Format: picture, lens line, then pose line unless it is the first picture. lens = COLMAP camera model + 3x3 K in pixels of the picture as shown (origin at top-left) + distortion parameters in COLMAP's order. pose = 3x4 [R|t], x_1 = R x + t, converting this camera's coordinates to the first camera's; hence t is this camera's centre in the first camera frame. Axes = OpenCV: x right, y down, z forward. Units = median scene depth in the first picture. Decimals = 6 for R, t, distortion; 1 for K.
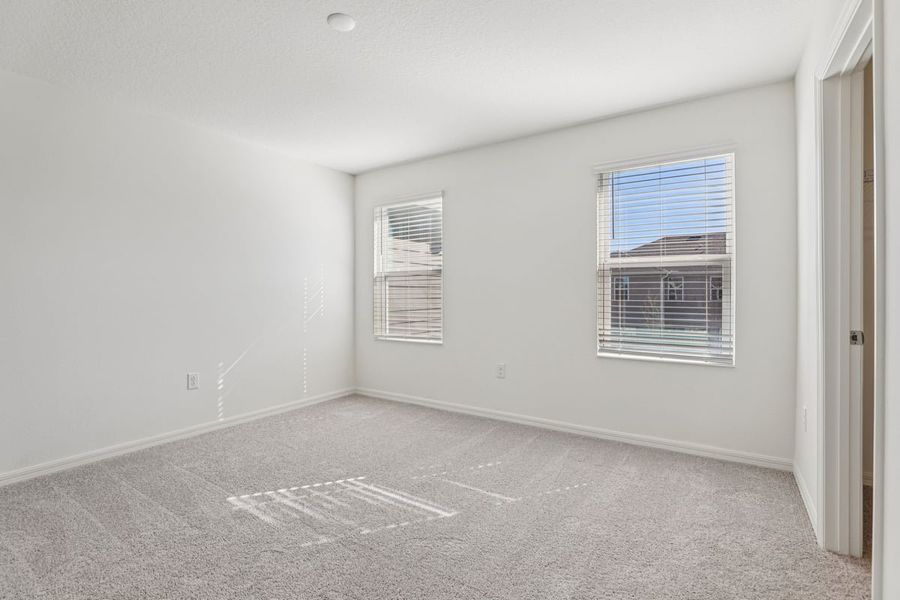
lens RADIAL K [[411.9, 0, 449.9], [0, 411.9, 299.3], [0, 0, 1]] dist [-0.015993, 0.000454]
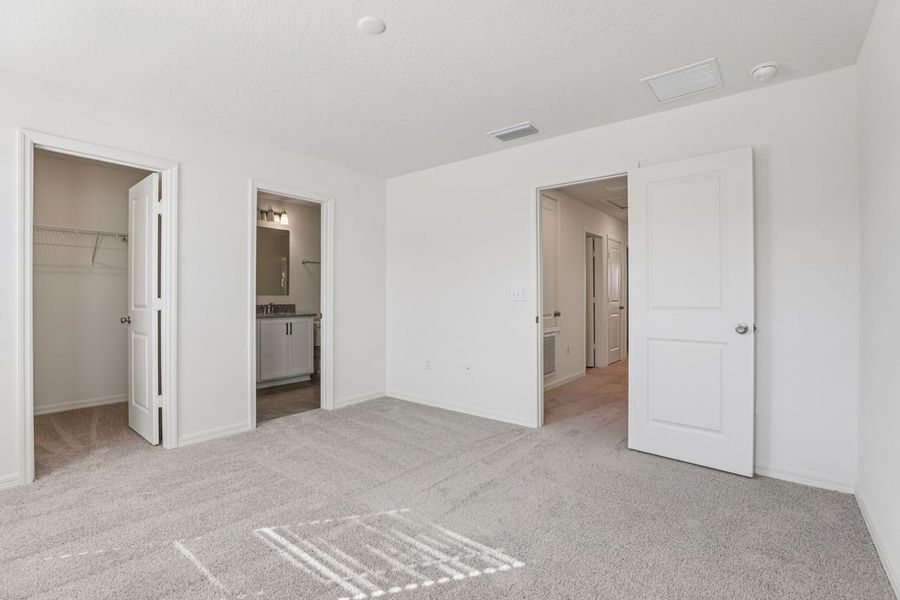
lens RADIAL K [[411.9, 0, 452.0], [0, 411.9, 299.5], [0, 0, 1]] dist [-0.015993, 0.000454]
pose [[-0.997138, 0.004166, 0.075491, -0.472069], [0.005581, 0.999812, 0.018546, -0.020733], [-0.075400, 0.018914, -0.996974, 1.763431]]
